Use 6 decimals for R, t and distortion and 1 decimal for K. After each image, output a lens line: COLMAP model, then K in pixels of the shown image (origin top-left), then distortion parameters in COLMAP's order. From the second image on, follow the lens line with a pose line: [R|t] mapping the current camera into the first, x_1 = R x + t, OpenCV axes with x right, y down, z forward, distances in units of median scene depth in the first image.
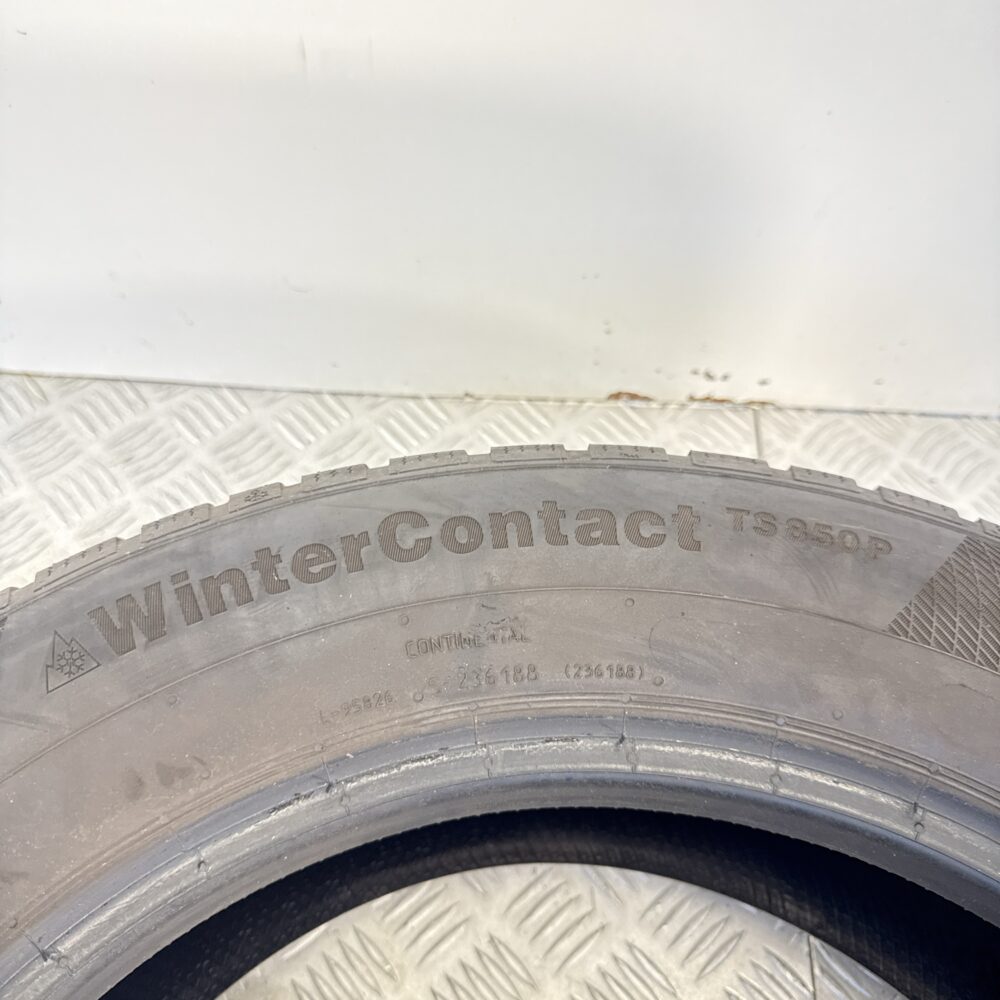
lens RADIAL K [[933.9, 0, 501.7], [0, 933.9, 497.0], [0, 0, 1]] dist [0.093299, -0.276490]
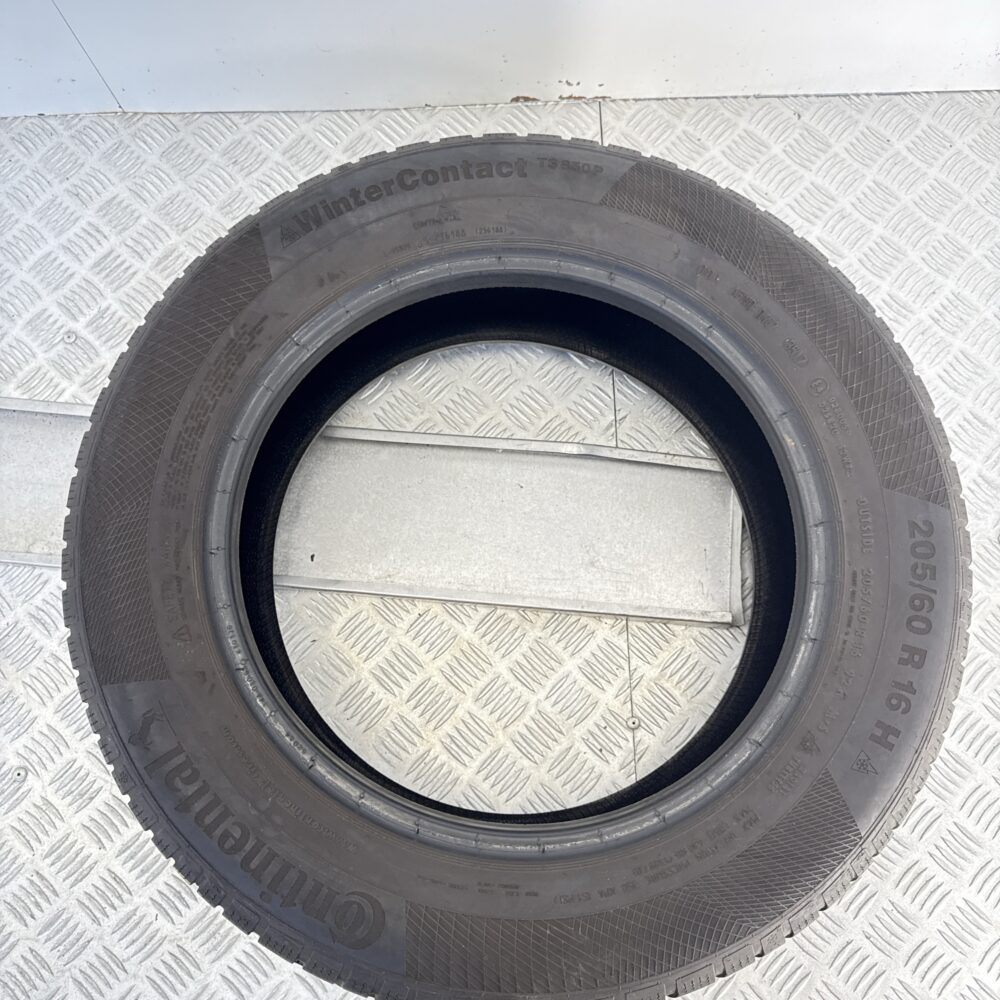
lens RADIAL K [[898.9, 0, 500.6], [0, 898.9, 514.6], [0, 0, 1]] dist [0.037652, -0.086827]
pose [[0.996956, -0.077917, 0.002797, 0.034784], [0.072404, 0.938529, 0.337522, 0.044247], [-0.028924, -0.336292, 0.941313, -0.810996]]
